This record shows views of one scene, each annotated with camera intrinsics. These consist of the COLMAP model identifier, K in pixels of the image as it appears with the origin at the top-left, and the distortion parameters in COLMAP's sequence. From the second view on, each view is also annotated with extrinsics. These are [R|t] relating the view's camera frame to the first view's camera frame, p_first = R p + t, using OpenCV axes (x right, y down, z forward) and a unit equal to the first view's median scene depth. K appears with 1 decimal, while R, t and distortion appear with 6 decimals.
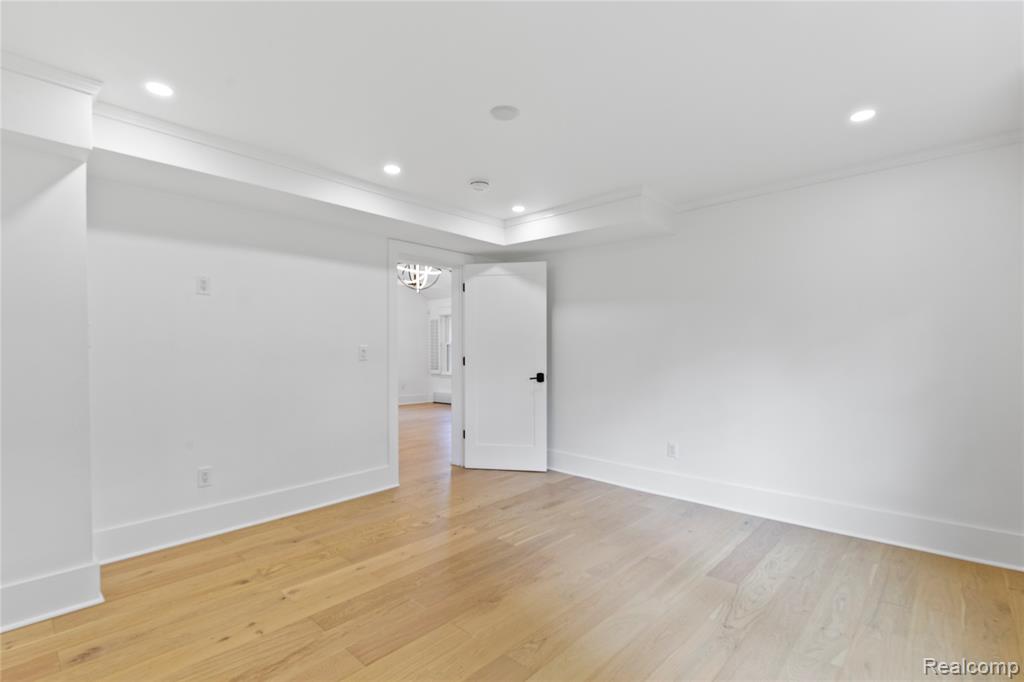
lens RADIAL K [[466.7, 0, 512.0], [0, 466.7, 341.0], [0, 0, 1]] dist [-0.001012, -0.000230]
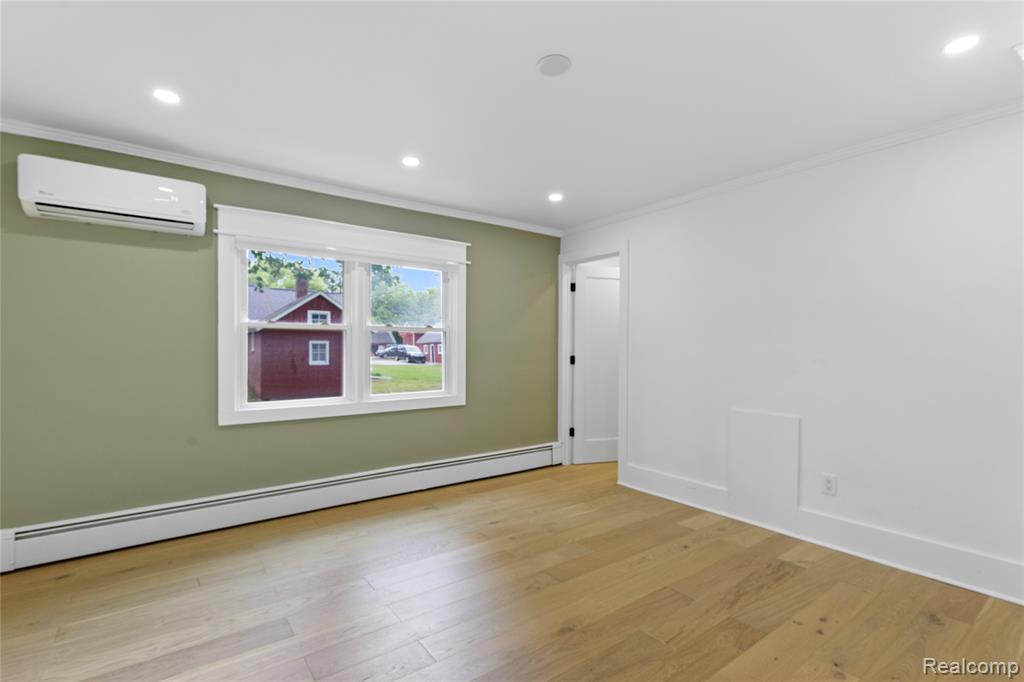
lens RADIAL K [[466.7, 0, 512.0], [0, 466.7, 341.0], [0, 0, 1]] dist [-0.001012, -0.000230]
pose [[-0.982006, 0.004284, 0.188799, -0.112724], [-0.002194, 0.999416, -0.034093, 0.038435], [-0.188835, -0.033894, -0.981424, 2.021247]]
